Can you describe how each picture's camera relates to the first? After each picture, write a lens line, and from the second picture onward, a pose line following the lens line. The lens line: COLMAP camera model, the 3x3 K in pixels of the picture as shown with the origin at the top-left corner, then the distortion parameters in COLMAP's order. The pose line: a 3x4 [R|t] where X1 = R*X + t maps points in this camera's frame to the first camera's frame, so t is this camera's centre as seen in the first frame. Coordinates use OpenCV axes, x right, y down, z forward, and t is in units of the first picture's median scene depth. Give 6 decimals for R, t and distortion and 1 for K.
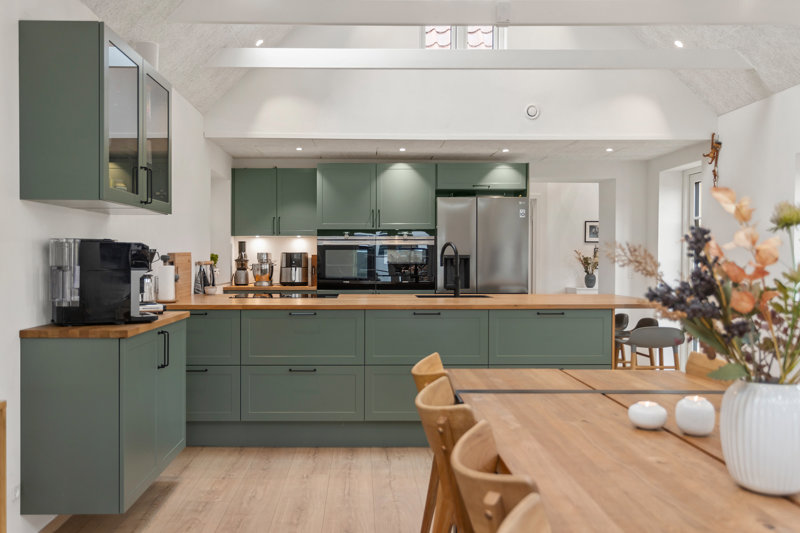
lens RADIAL K [[740.5, 0, 381.6], [0, 740.5, 271.8], [0, 0, 1]] dist [0.005564, -0.005283]
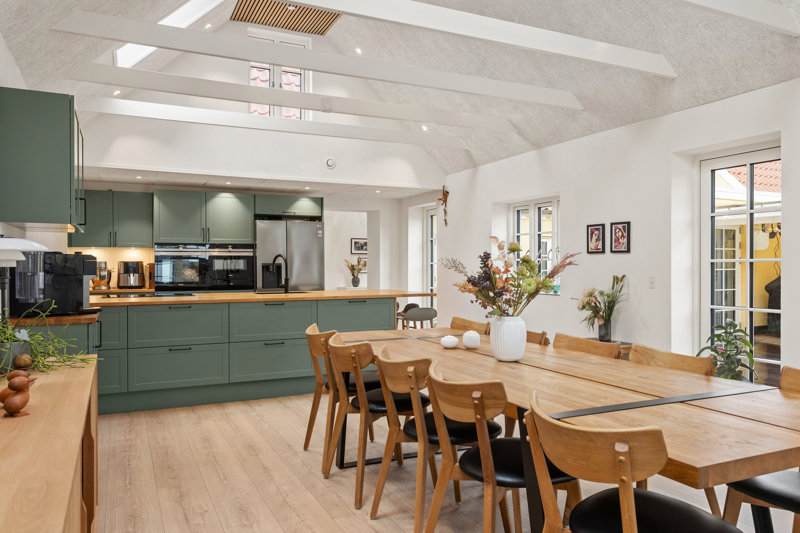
lens RADIAL K [[599.3, 0, 448.1], [0, 599.3, 264.9], [0, 0, 1]] dist [0.039685, 0.007364]
pose [[0.896189, -0.001964, 0.443668, -0.108585], [0.010606, 0.999799, -0.016997, 0.002506], [-0.443545, 0.019938, 0.896030, -0.139366]]
